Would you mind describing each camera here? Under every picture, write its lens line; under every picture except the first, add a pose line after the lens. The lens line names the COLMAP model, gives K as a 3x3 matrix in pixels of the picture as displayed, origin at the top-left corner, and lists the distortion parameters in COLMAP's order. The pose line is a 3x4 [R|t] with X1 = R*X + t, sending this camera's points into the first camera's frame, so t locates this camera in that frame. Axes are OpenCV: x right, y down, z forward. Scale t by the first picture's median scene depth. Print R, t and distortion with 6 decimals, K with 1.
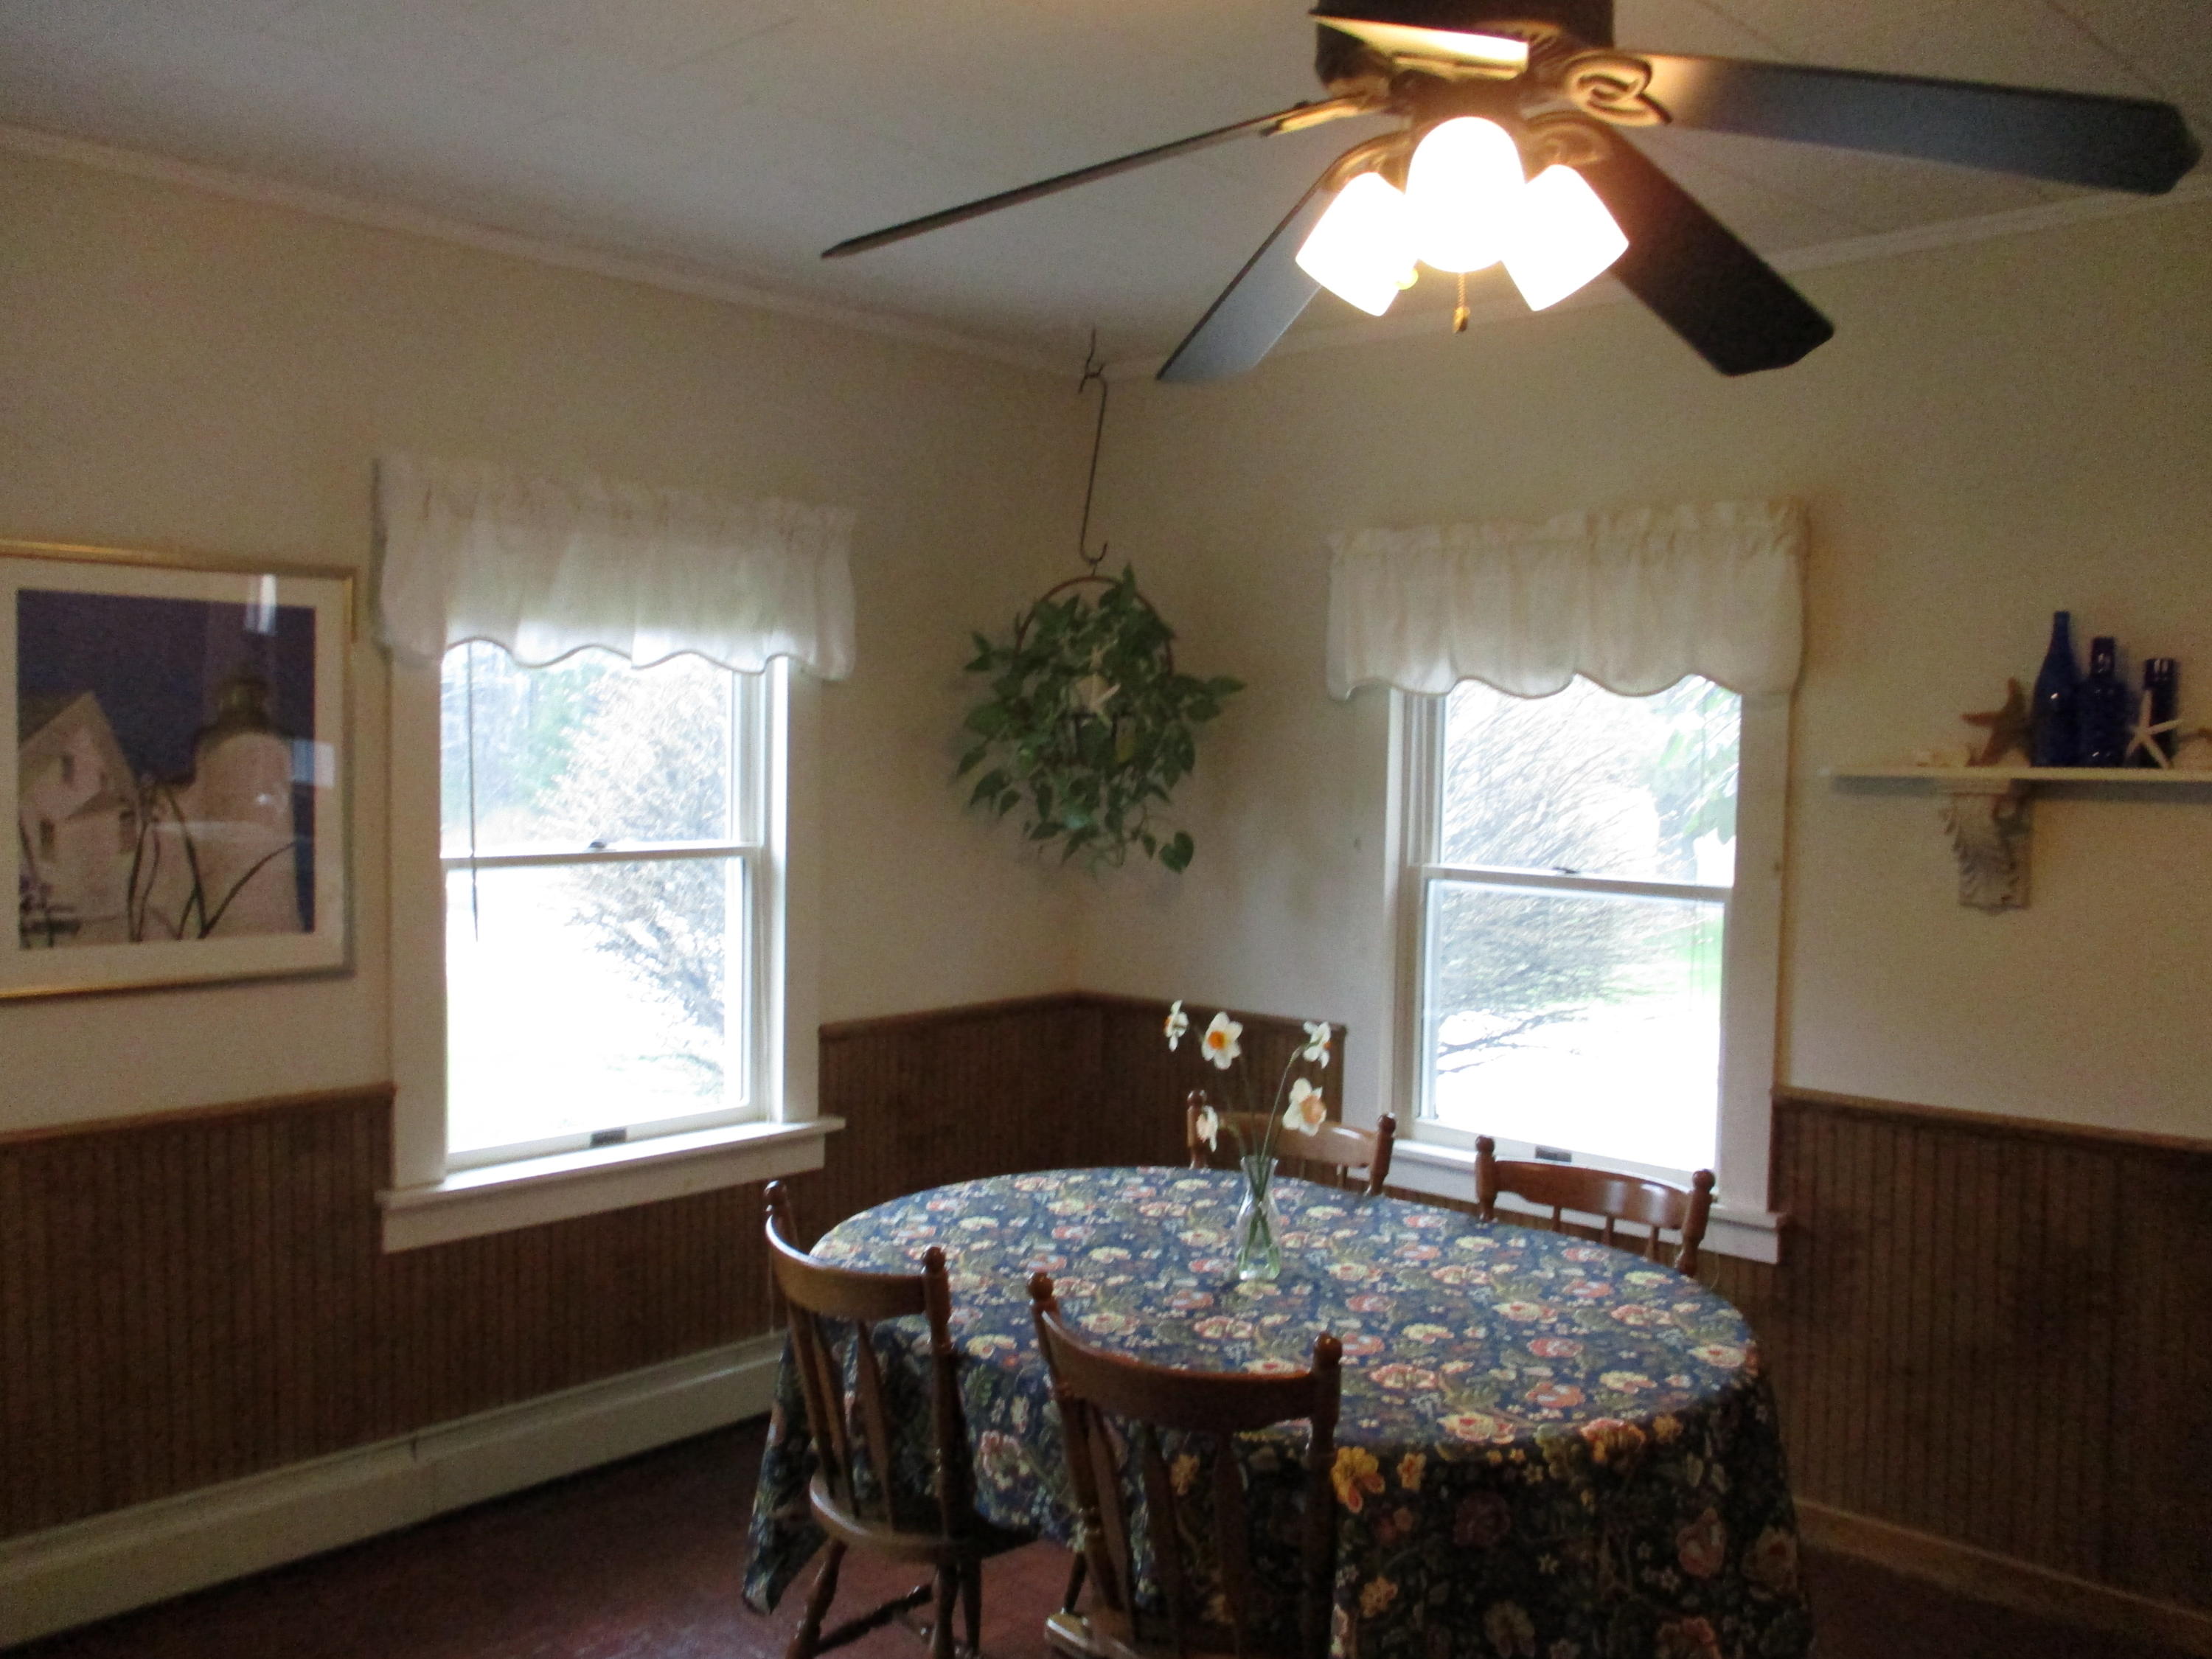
lens RADIAL K [[1838.4, 0, 1106.0], [0, 1838.4, 829.5], [0, 0, 1]] dist [-0.019149, -0.008732]
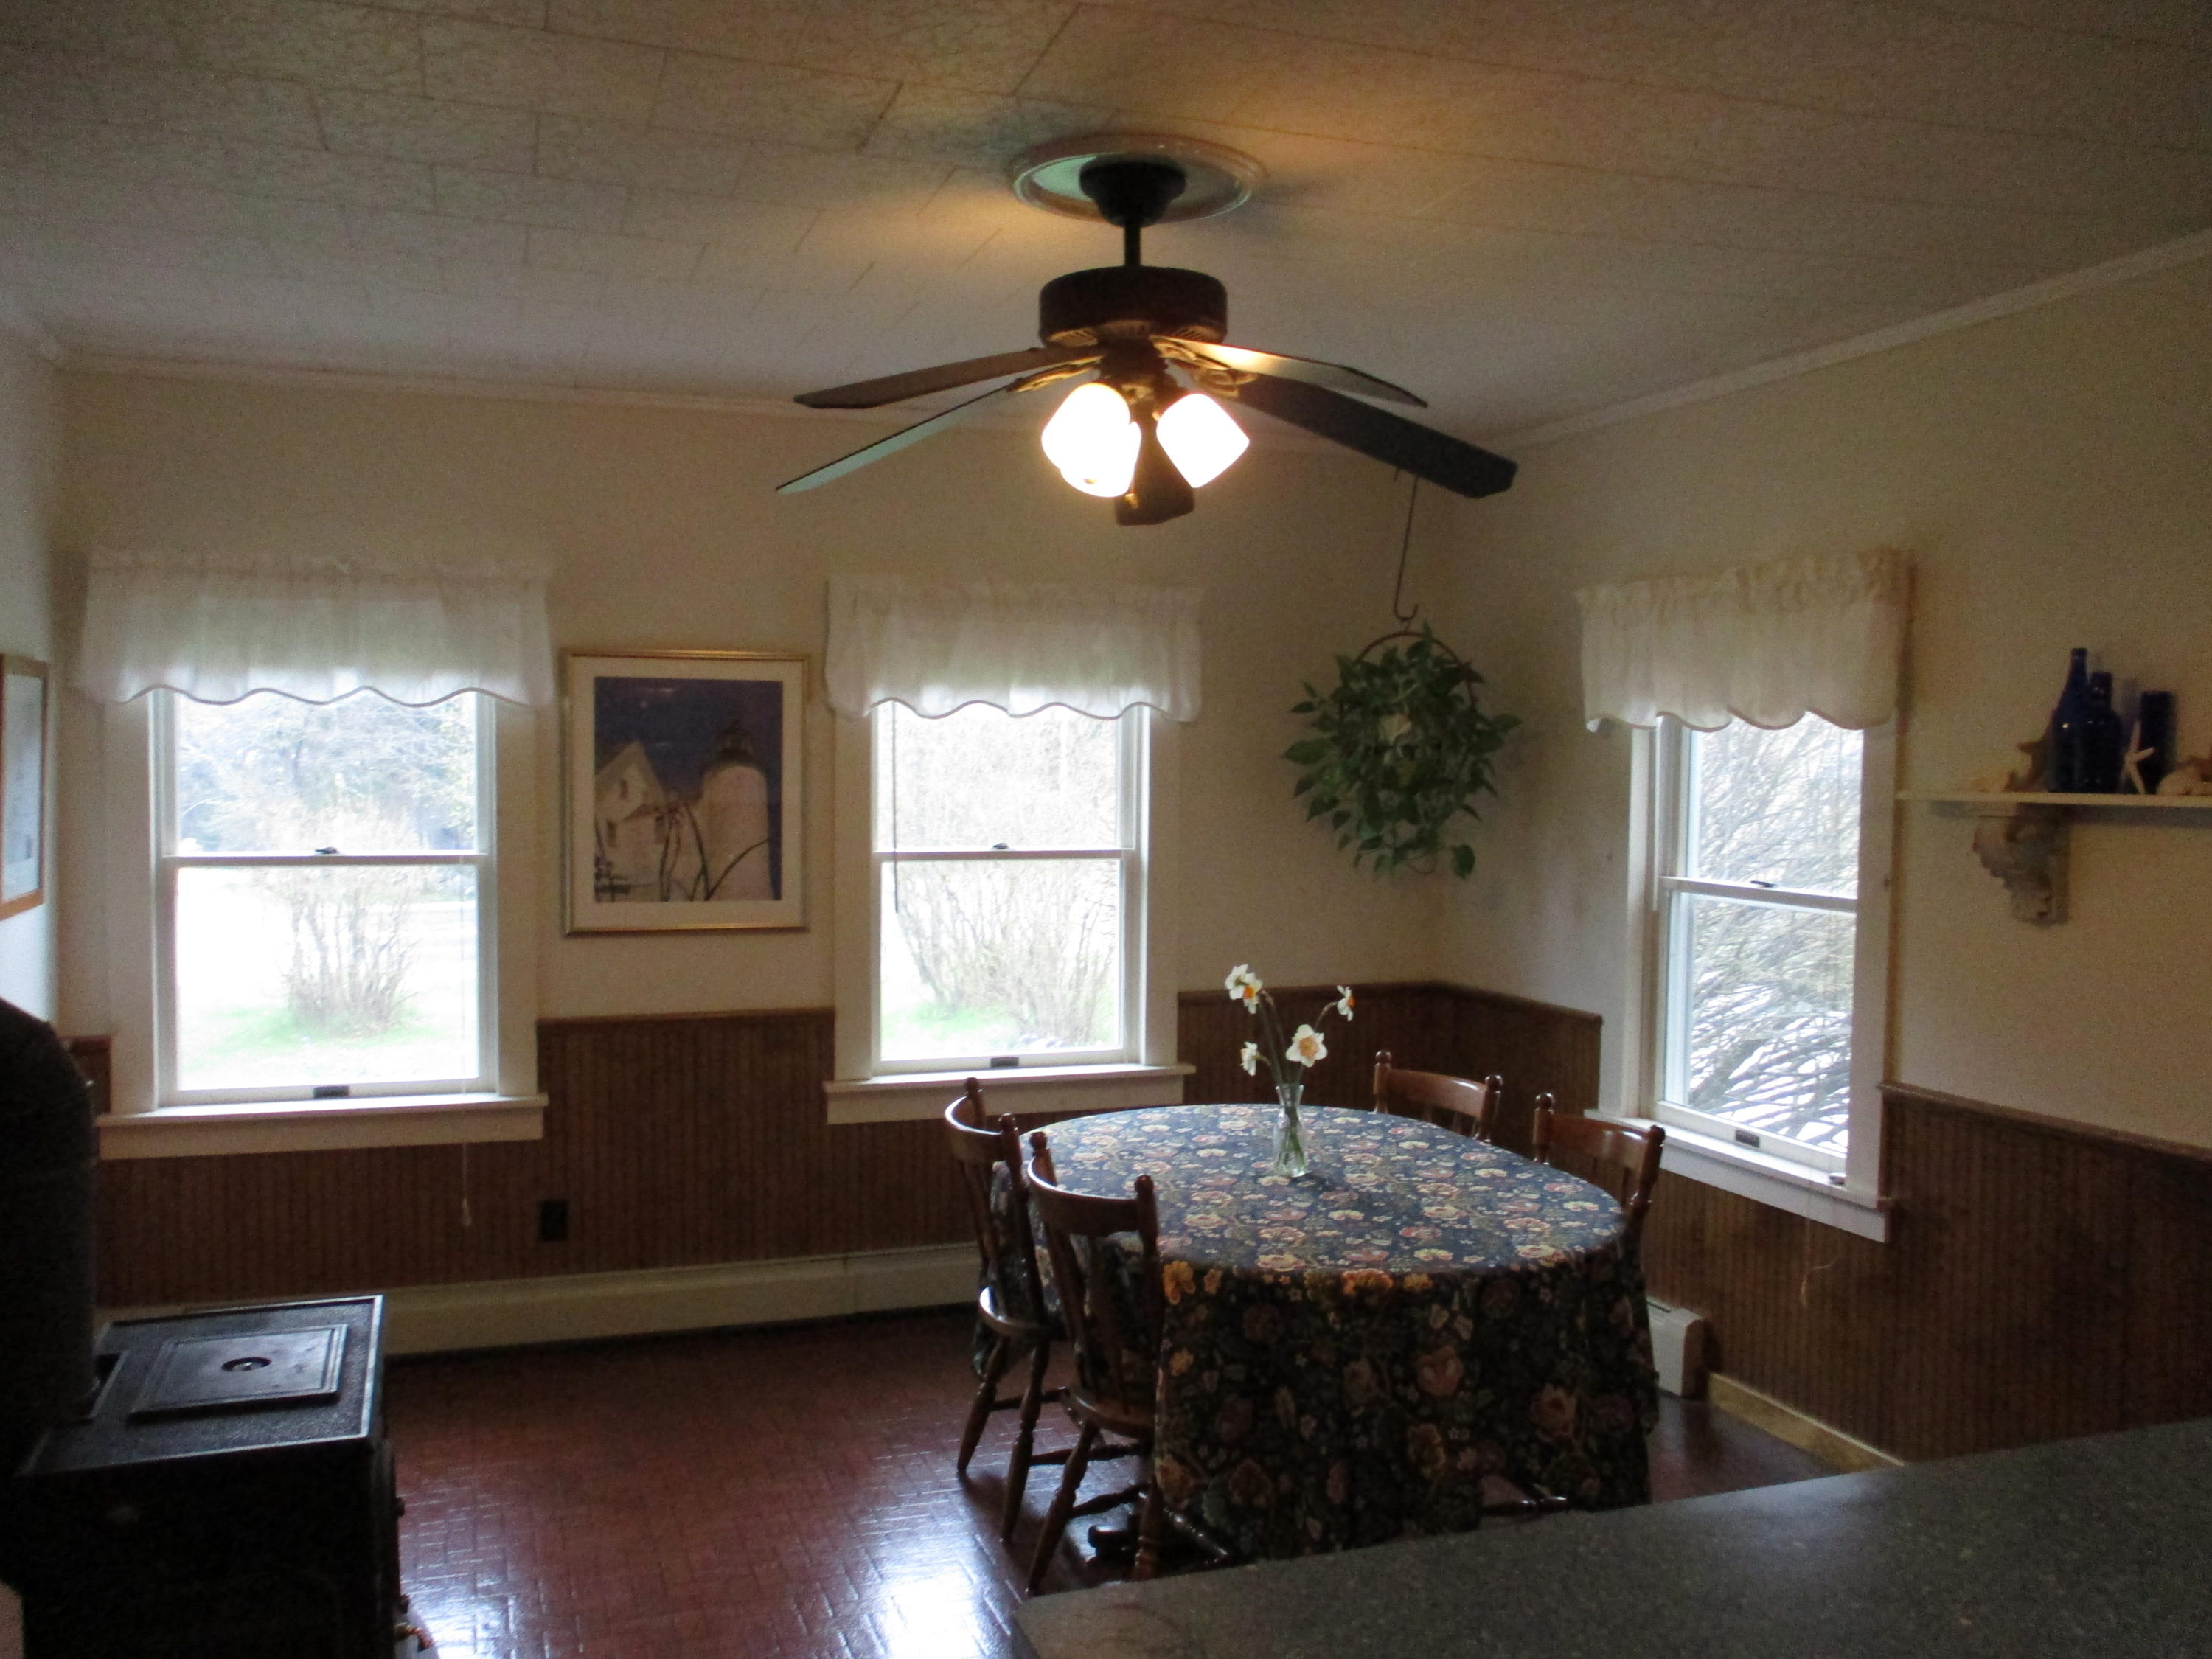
lens RADIAL K [[1838.4, 0, 1106.0], [0, 1838.4, 829.5], [0, 0, 1]] dist [-0.019149, -0.008732]
pose [[0.892748, 0.012340, -0.450388, 0.500569], [-0.017942, 0.999806, -0.008172, 0.006852], [0.450199, 0.015377, 0.892796, -0.221806]]
